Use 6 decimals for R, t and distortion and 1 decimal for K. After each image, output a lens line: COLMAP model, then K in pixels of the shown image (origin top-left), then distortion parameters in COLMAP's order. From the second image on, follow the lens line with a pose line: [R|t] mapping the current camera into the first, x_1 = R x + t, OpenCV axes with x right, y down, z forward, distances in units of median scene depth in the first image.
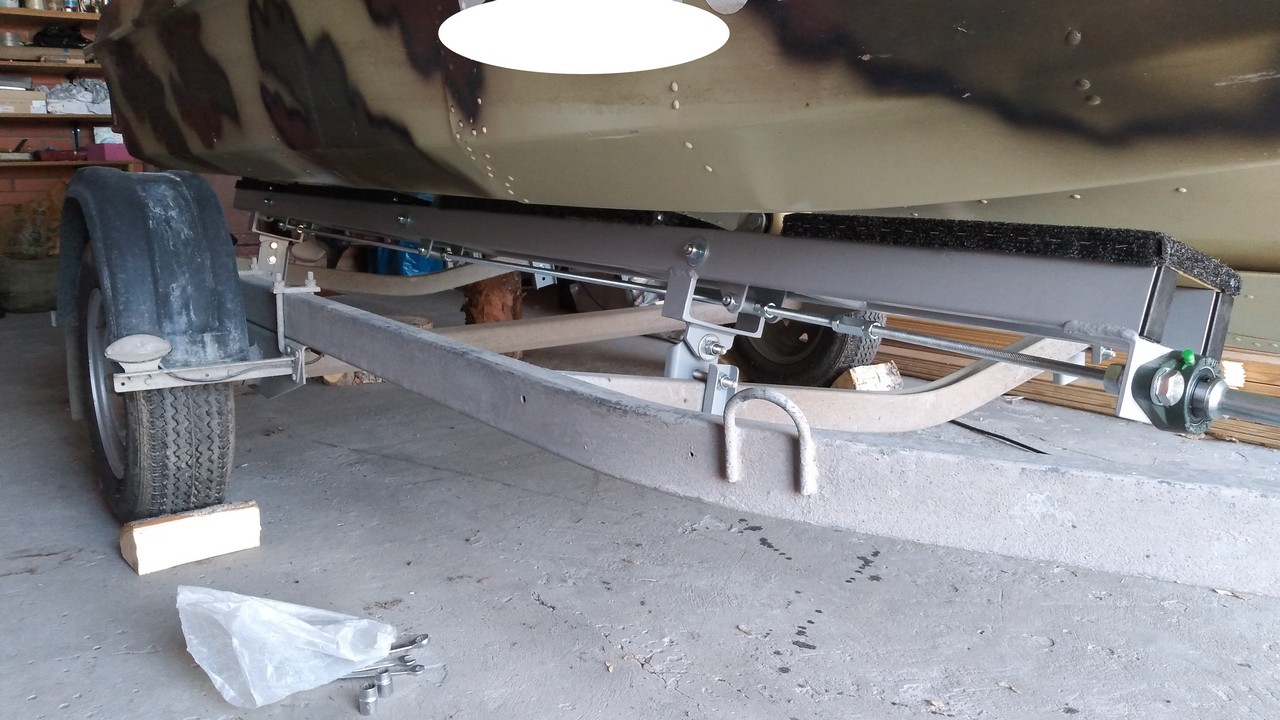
lens RADIAL K [[962.3, 0, 640.0], [0, 962.3, 360.0], [0, 0, 1]] dist [0.112687, -0.184376]
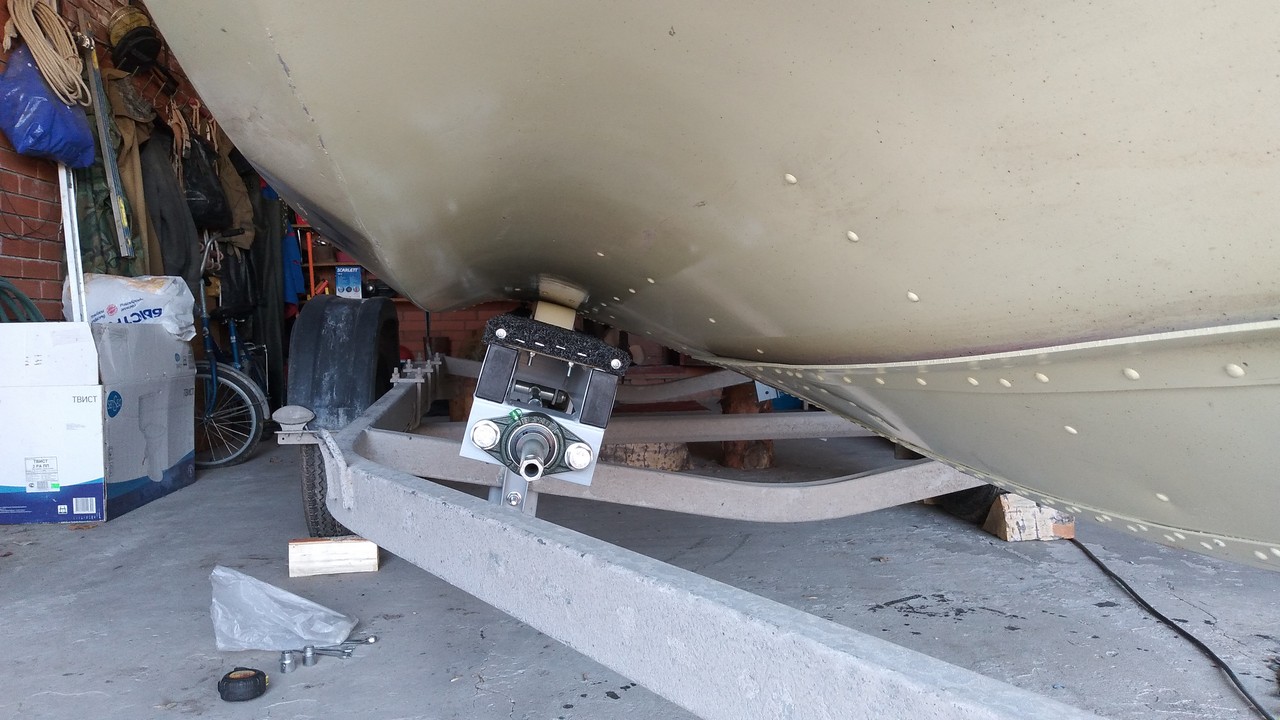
lens RADIAL K [[962.3, 0, 640.0], [0, 962.3, 360.0], [0, 0, 1]] dist [0.112687, -0.184376]
pose [[0.869404, 0.017782, -0.493782, 0.631790], [-0.084006, 0.990122, -0.112252, 0.025736], [0.486909, 0.139073, 0.862310, -0.014561]]
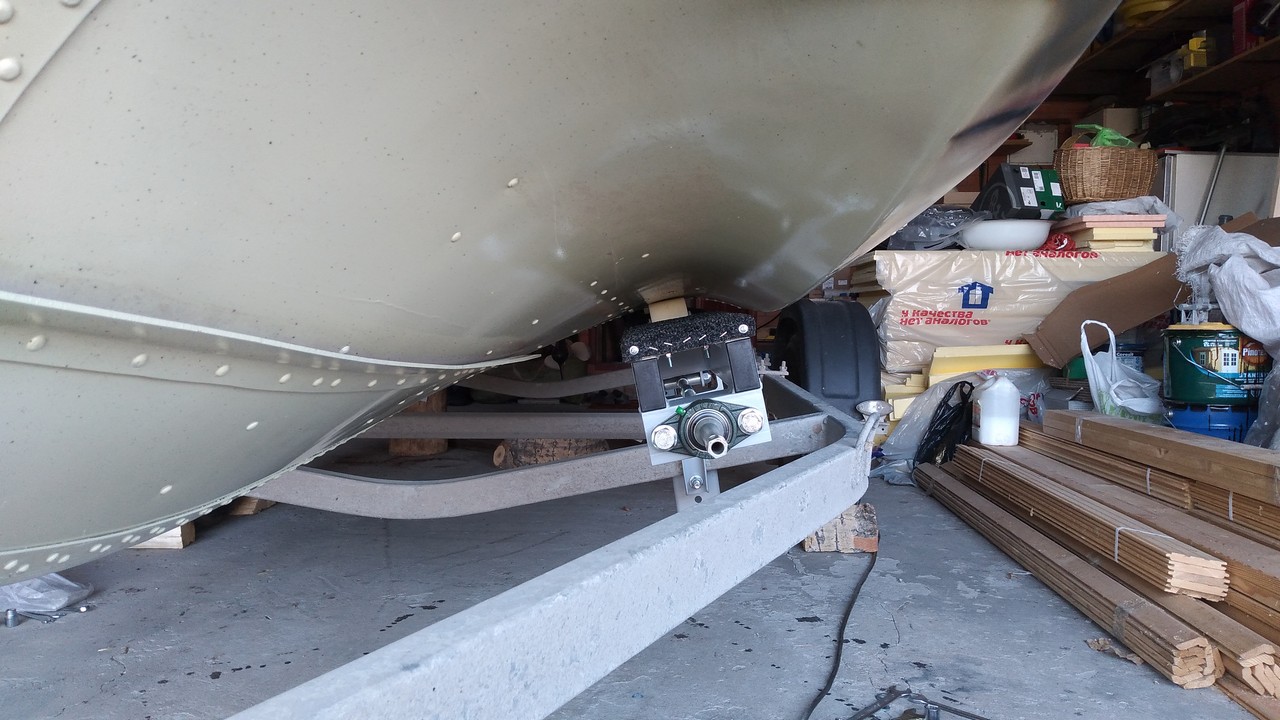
lens RADIAL K [[962.3, 0, 640.0], [0, 962.3, 360.0], [0, 0, 1]] dist [0.112687, -0.184376]
pose [[0.786914, 0.042090, -0.615625, 1.095721], [-0.124836, 0.987900, -0.092028, -0.036165], [0.604303, 0.149271, 0.782647, 0.268260]]
